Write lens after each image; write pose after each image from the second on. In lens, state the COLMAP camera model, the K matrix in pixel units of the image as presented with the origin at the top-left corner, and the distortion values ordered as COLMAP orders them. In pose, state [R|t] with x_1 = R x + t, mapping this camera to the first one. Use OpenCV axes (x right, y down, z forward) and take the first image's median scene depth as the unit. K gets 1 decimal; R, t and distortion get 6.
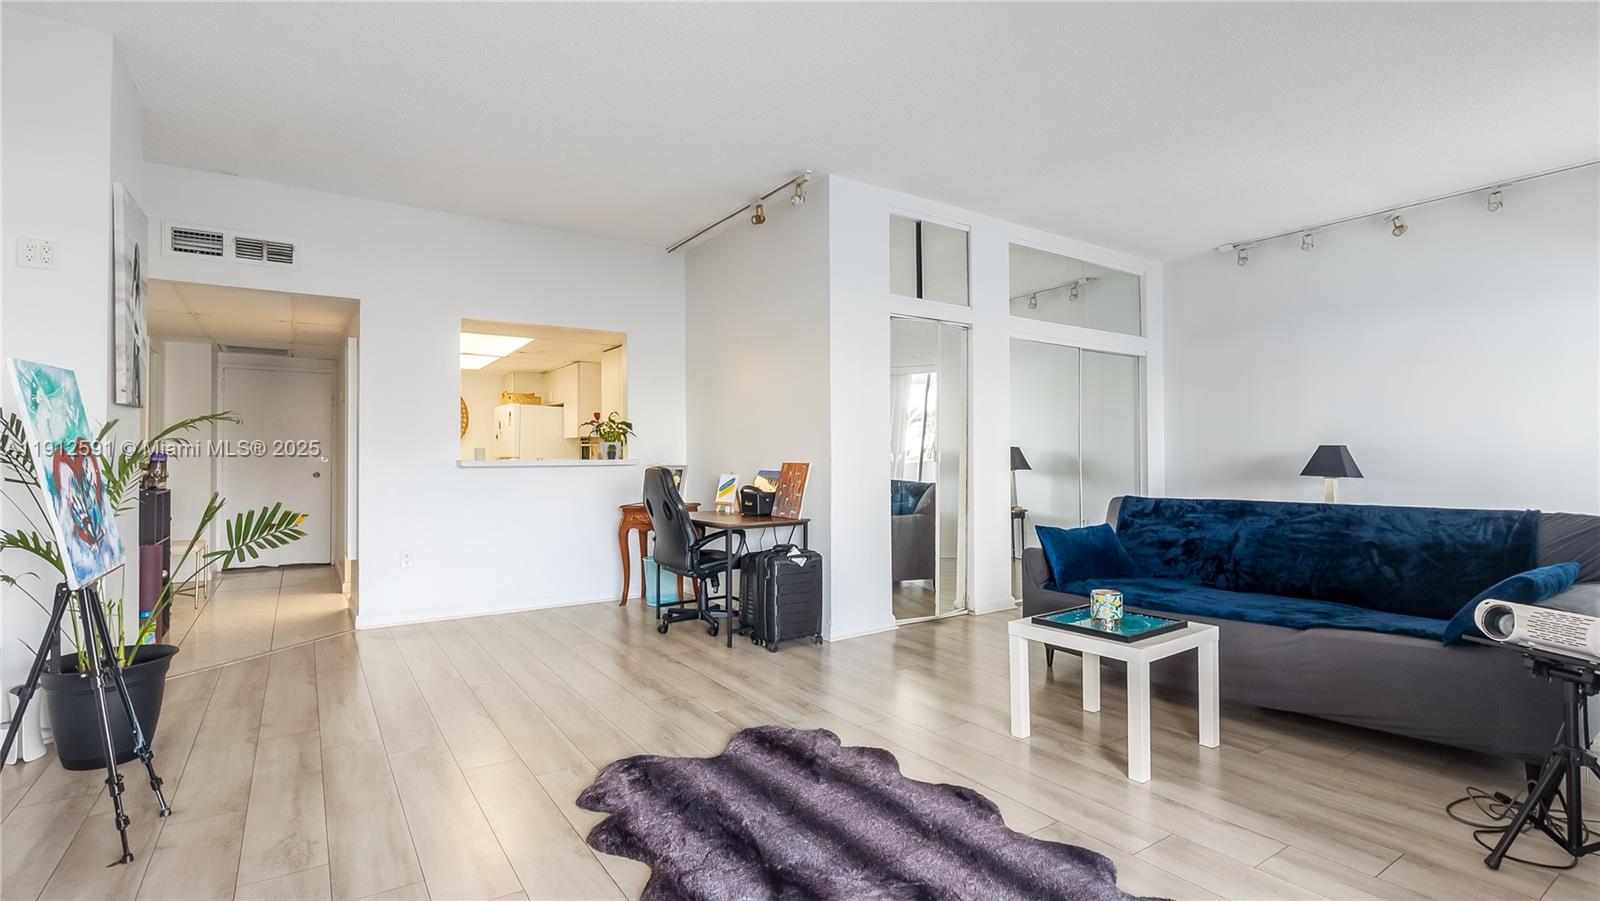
lens RADIAL K [[745.5, 0, 803.5], [0, 745.5, 449.3], [0, 0, 1]] dist [-0.007823, 0.001844]
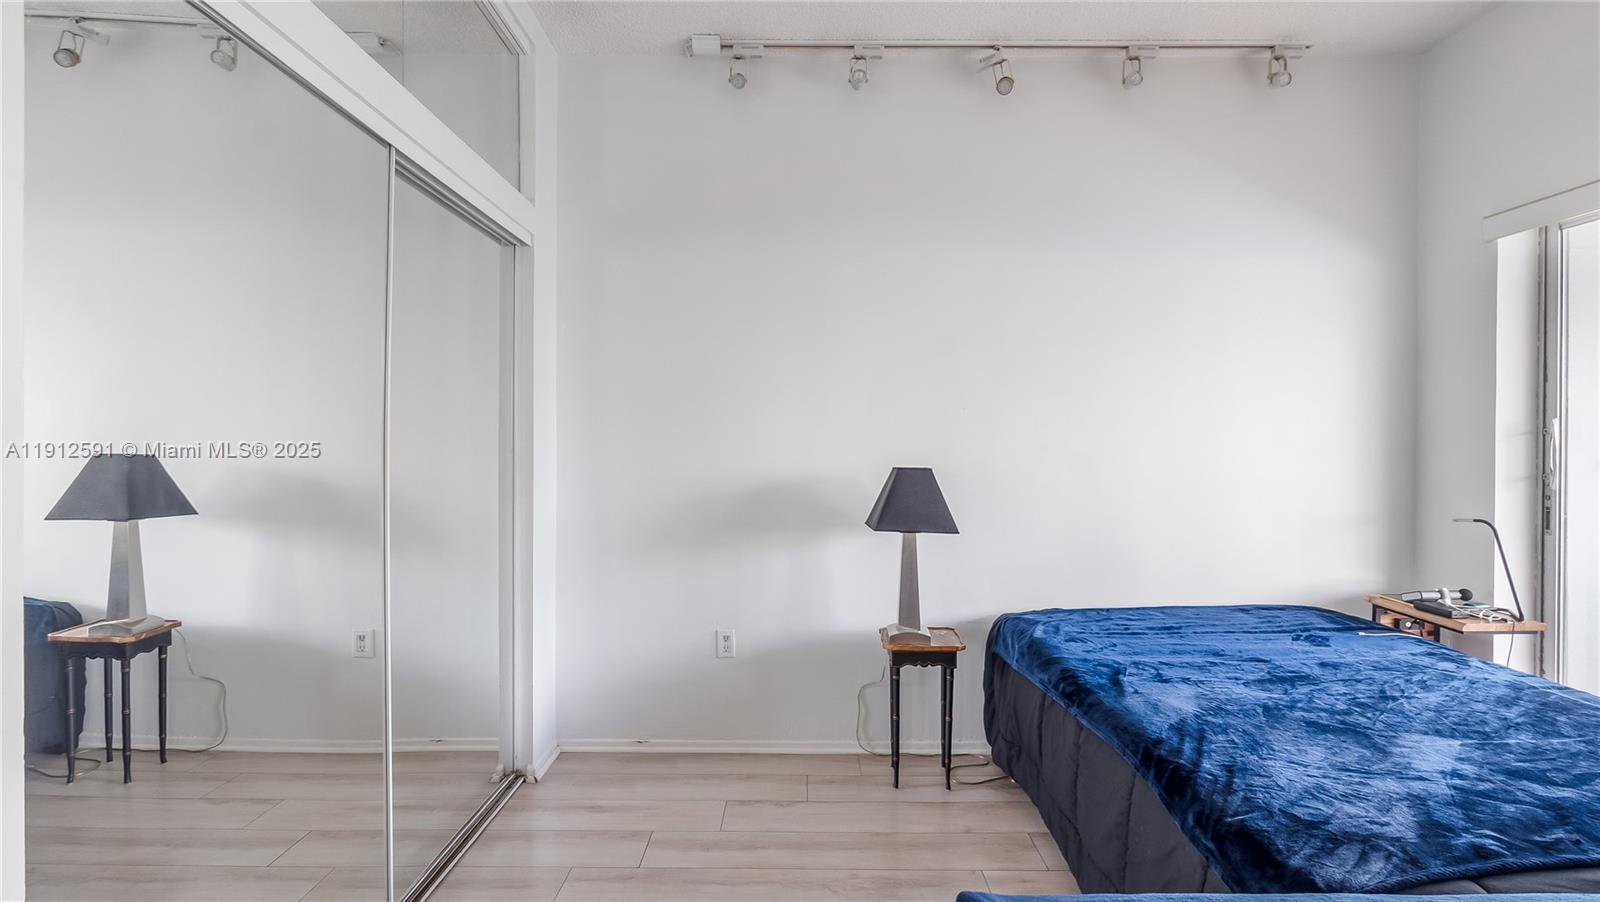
lens RADIAL K [[745.6, 0, 801.2], [0, 745.6, 442.6], [0, 0, 1]] dist [-0.007799, 0.000704]
pose [[0.557469, 0.007323, 0.830165, 0.280206], [-0.019039, 0.999811, 0.003965, -0.025684], [-0.829979, -0.018016, 0.557503, 0.912677]]
